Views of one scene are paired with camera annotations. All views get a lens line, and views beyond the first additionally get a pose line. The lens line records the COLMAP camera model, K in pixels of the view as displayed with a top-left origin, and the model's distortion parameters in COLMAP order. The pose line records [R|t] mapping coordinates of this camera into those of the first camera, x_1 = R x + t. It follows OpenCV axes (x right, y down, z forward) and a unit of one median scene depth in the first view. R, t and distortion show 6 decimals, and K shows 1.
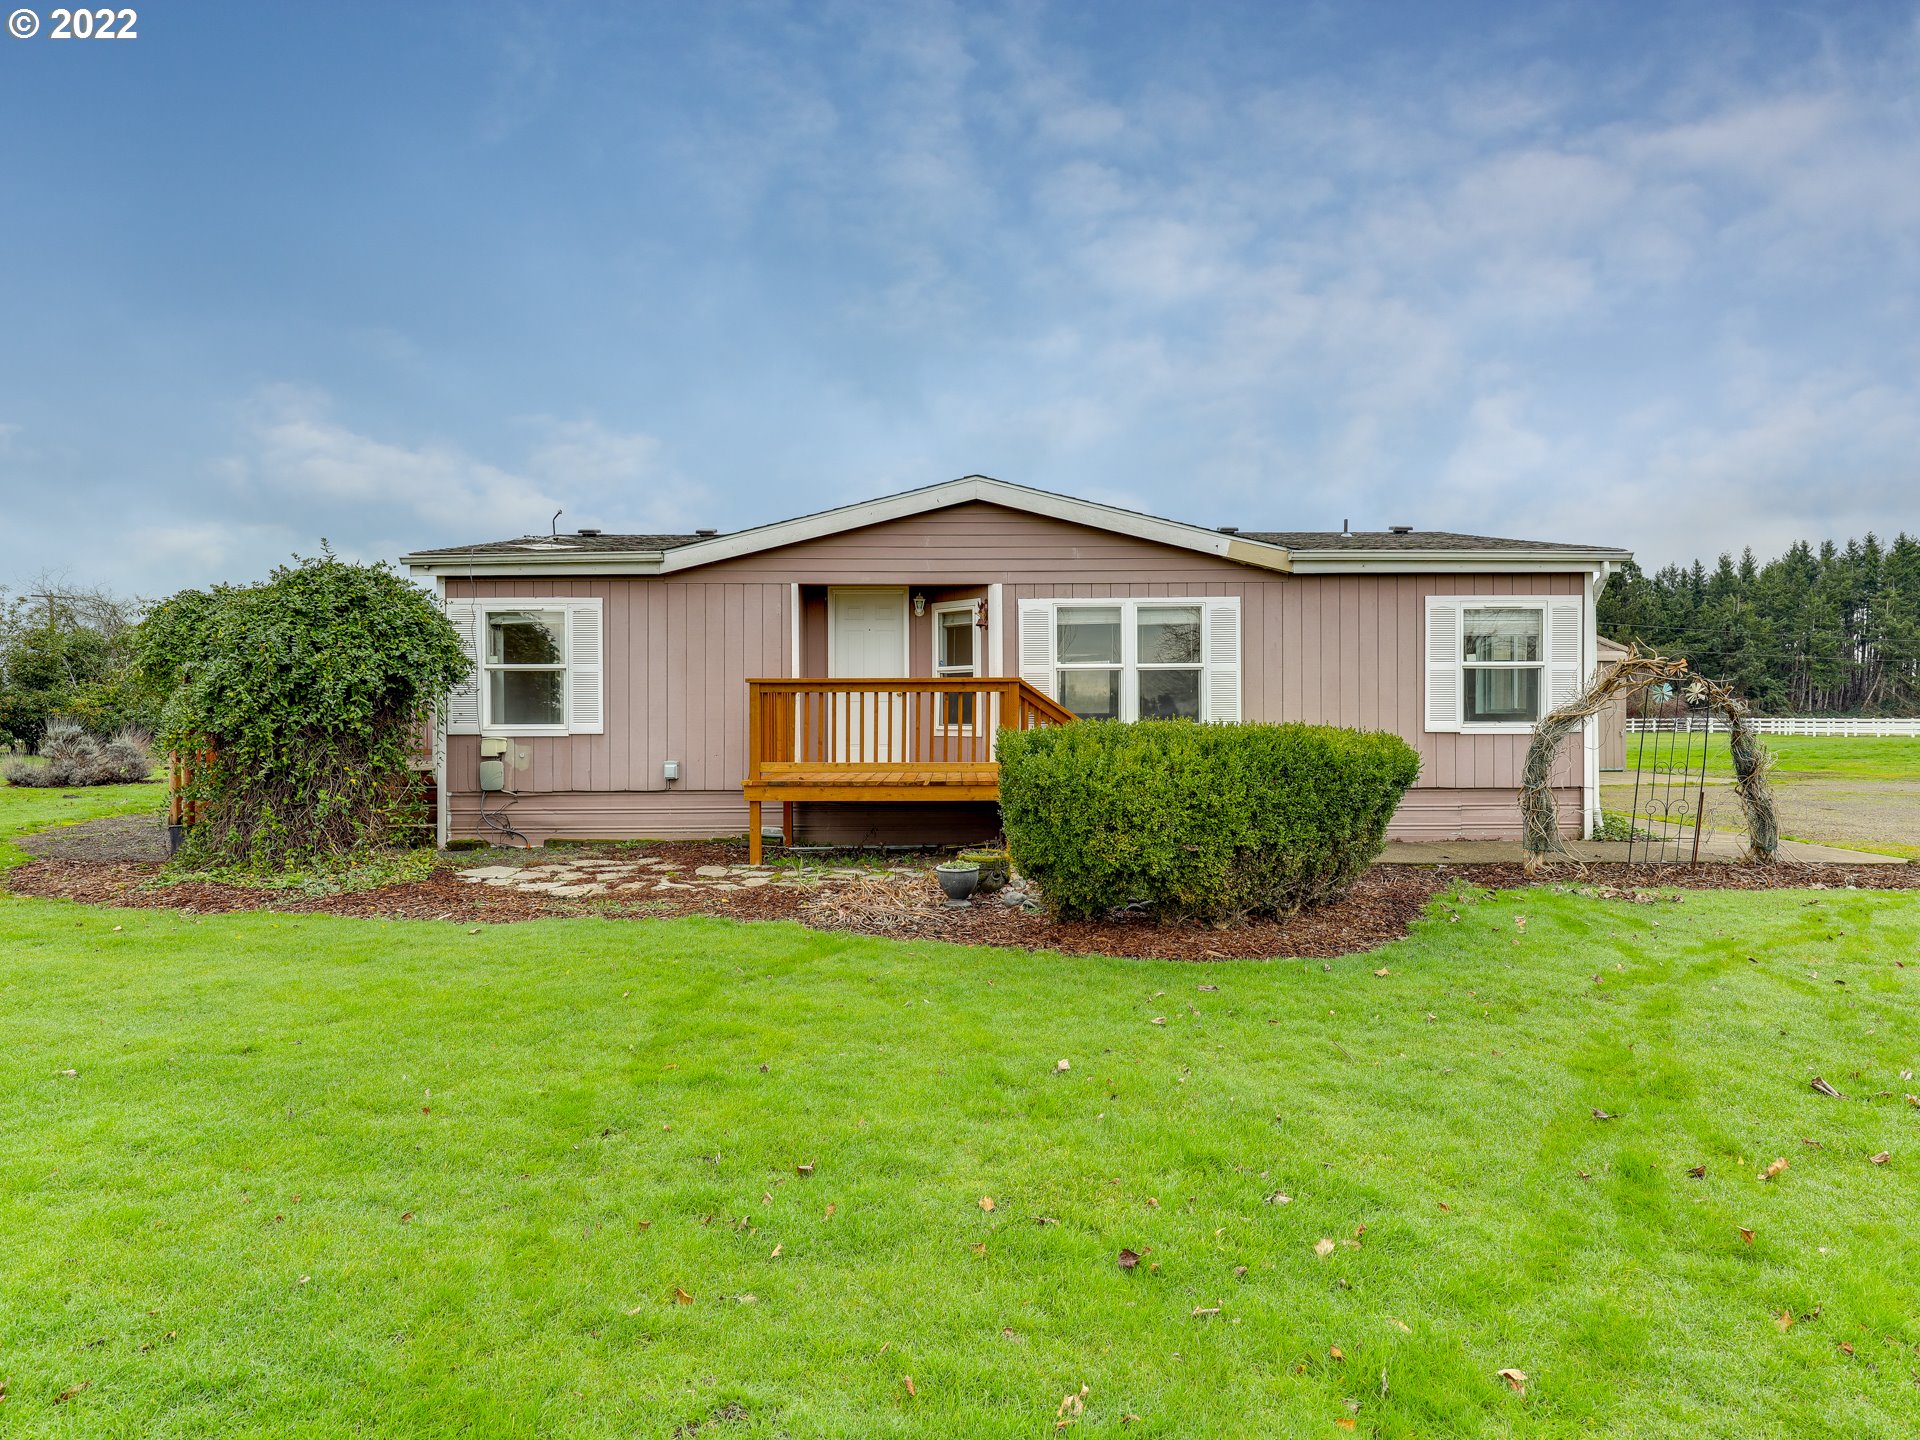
lens RADIAL K [[1067.1, 0, 955.8], [0, 1067.1, 719.8], [0, 0, 1]] dist [0.004550, -0.001457]
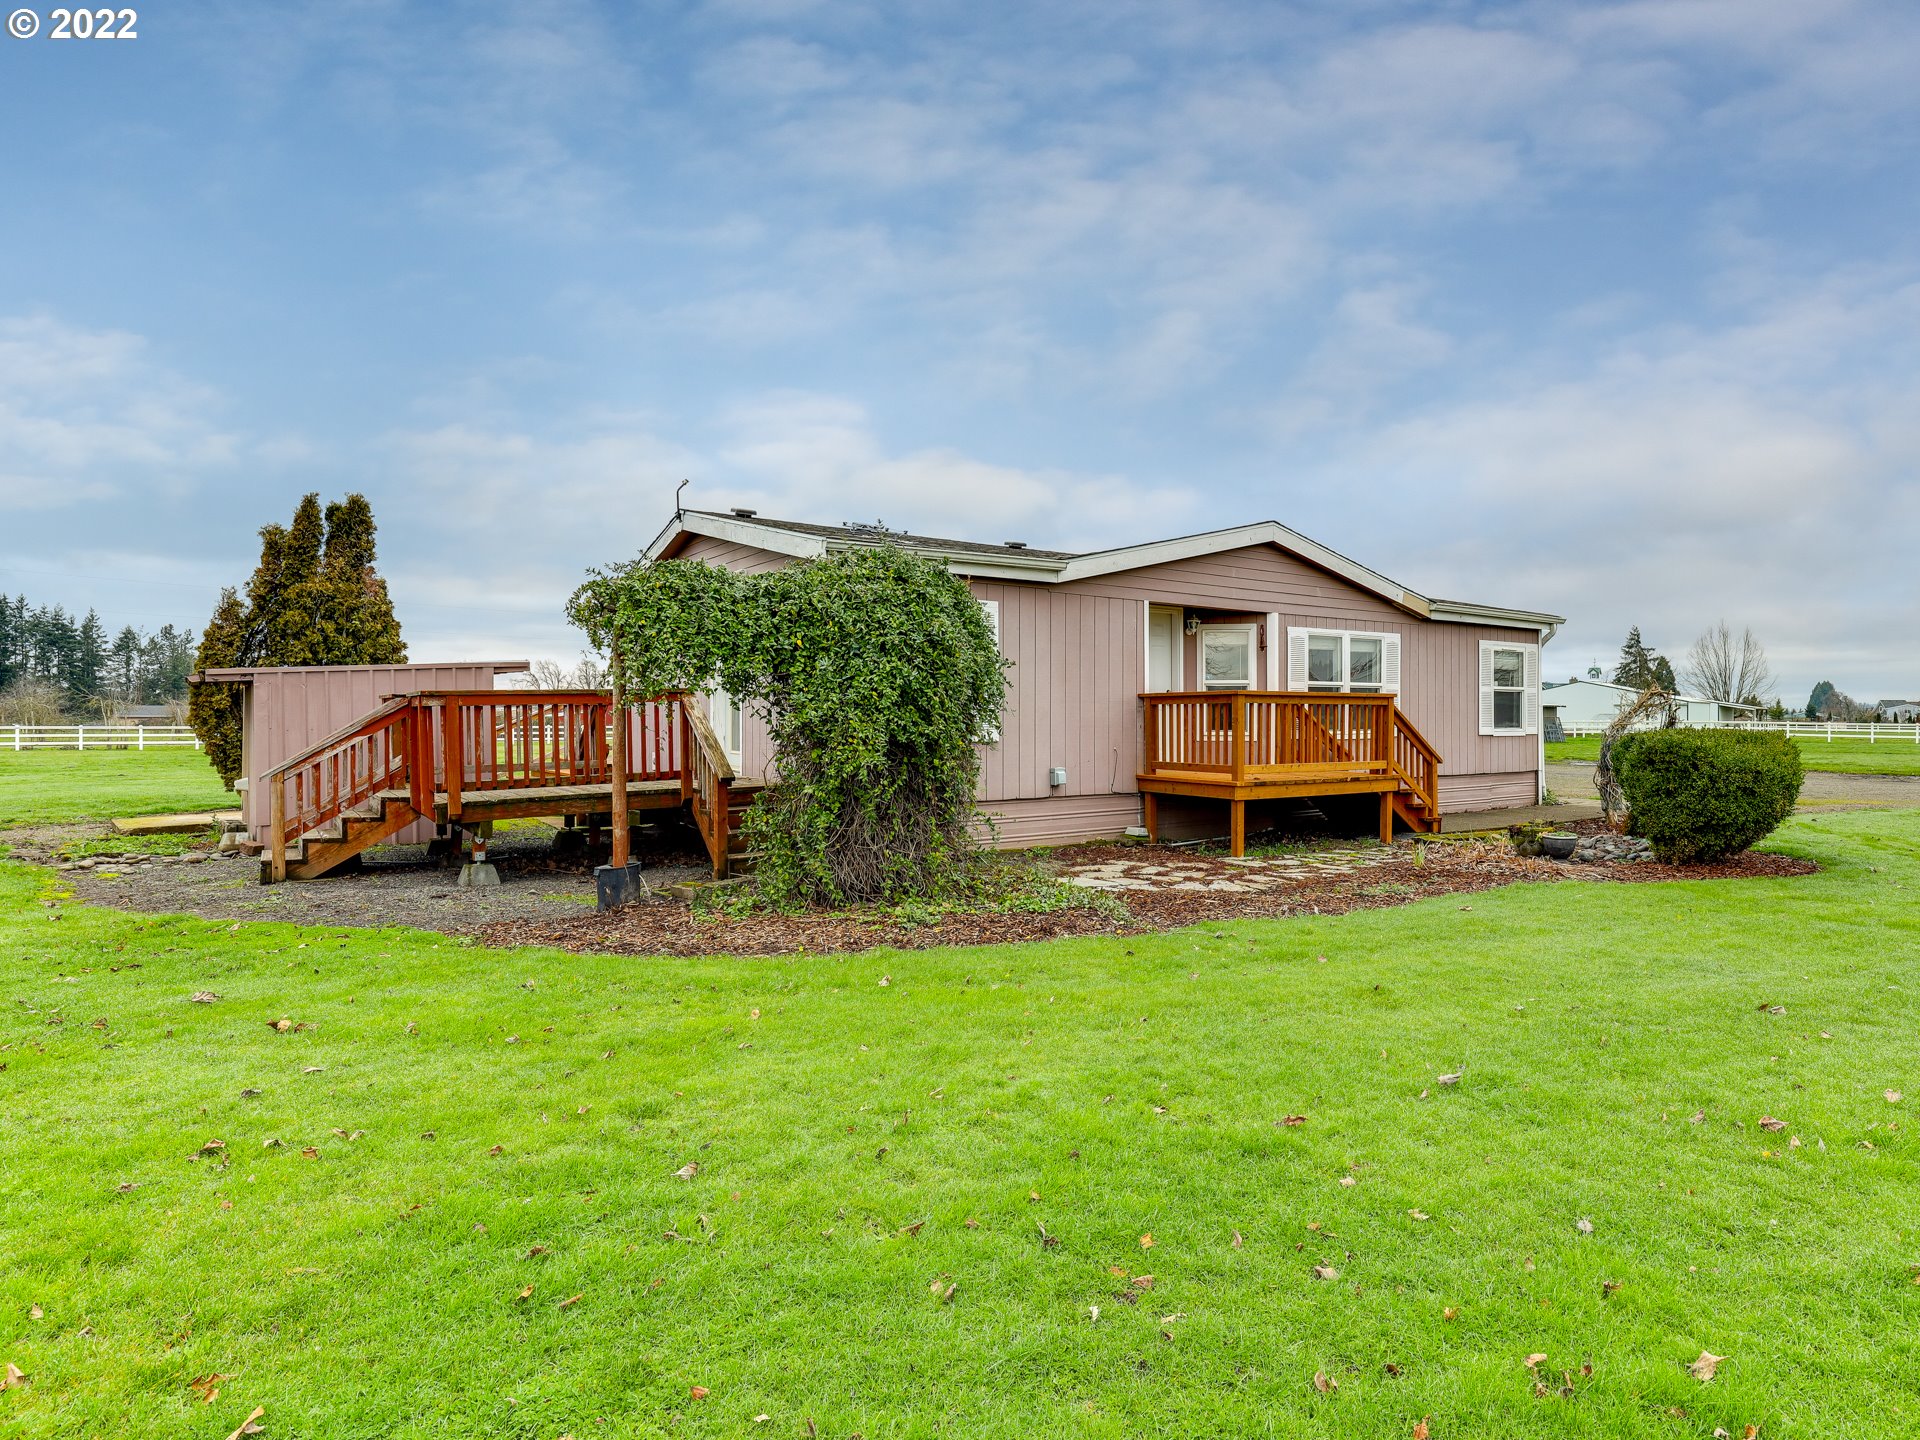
lens RADIAL K [[1067.1, 0, 955.8], [0, 1067.1, 719.8], [0, 0, 1]] dist [0.004550, -0.001457]
pose [[0.817091, 0.002855, 0.576502, -0.943639], [-0.000552, 0.999991, -0.004169, -0.002467], [-0.576508, 0.003088, 0.817085, 0.231130]]
